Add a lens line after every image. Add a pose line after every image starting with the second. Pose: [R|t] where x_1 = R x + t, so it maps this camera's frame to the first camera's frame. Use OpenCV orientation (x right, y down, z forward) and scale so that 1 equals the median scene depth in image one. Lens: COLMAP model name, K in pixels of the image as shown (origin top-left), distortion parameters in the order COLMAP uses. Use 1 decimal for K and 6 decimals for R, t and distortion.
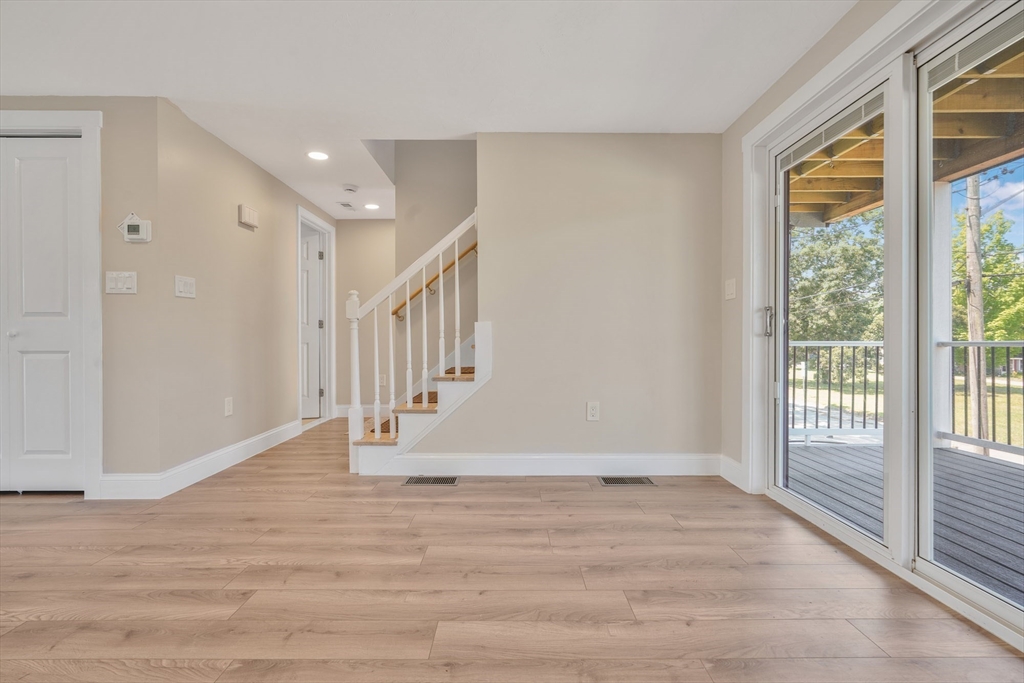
lens RADIAL K [[463.8, 0, 506.4], [0, 463.8, 342.0], [0, 0, 1]] dist [-0.007767, 0.004643]
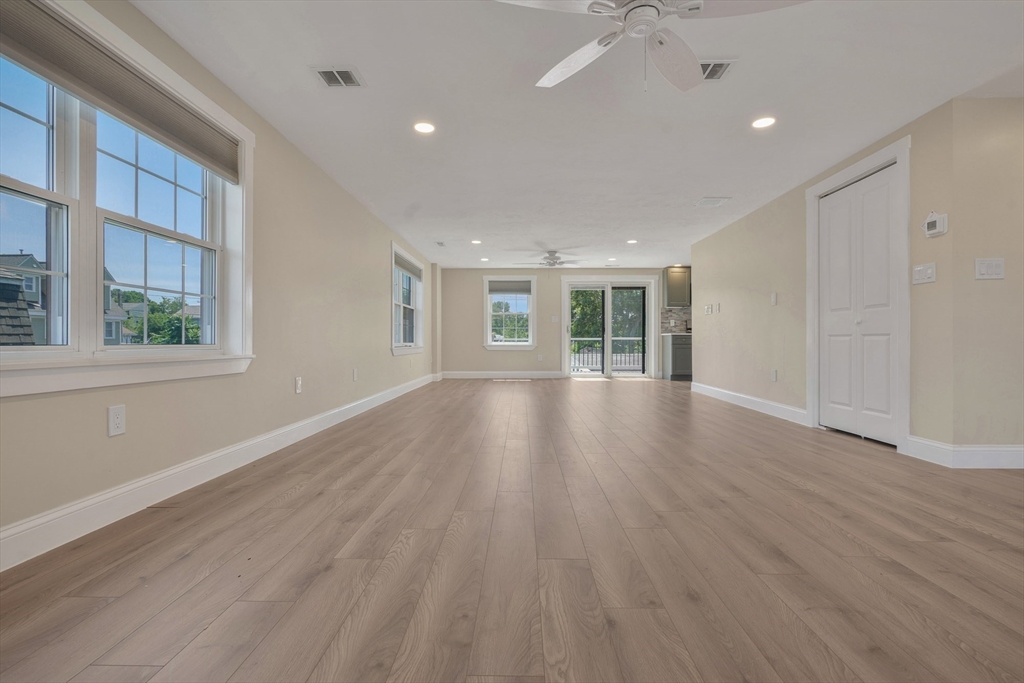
lens RADIAL K [[463.8, 0, 517.0], [0, 463.8, 348.6], [0, 0, 1]] dist [-0.007767, 0.004643]
pose [[-0.016625, 0.016202, -0.999731, 0.362728], [-0.006752, 0.999844, 0.016316, 0.049871], [0.999839, 0.007022, -0.016513, -0.006633]]
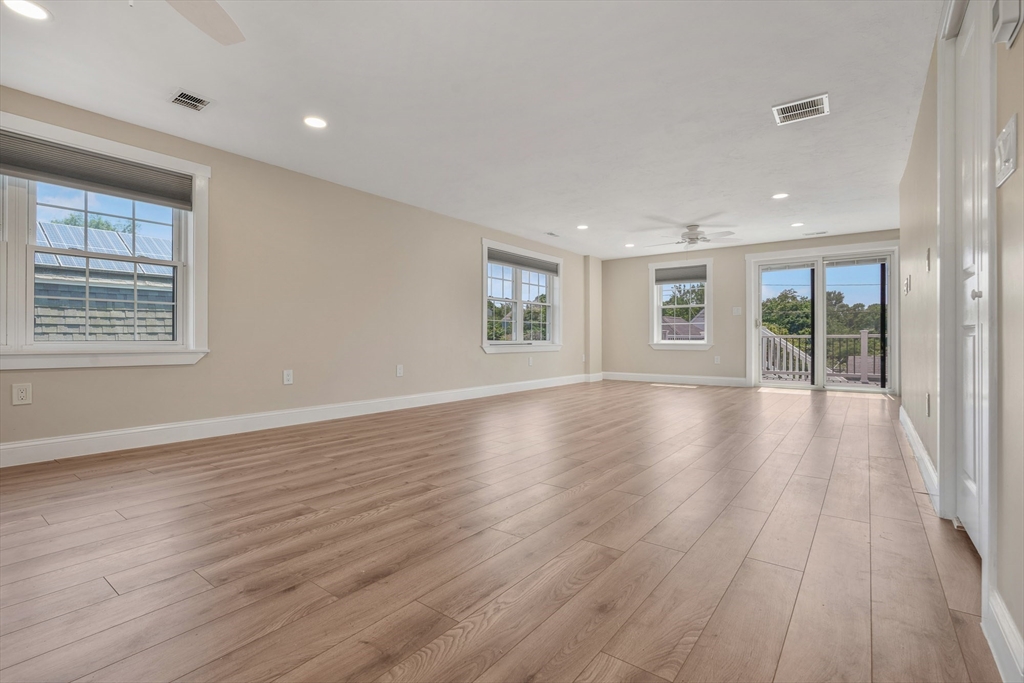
lens RADIAL K [[463.8, 0, 513.4], [0, 463.8, 344.9], [0, 0, 1]] dist [-0.007767, 0.004643]
pose [[-0.598556, 0.009667, -0.801023, -0.245987], [-0.006481, 0.999836, 0.016908, 0.045318], [0.801055, 0.015312, -0.598395, 0.935863]]
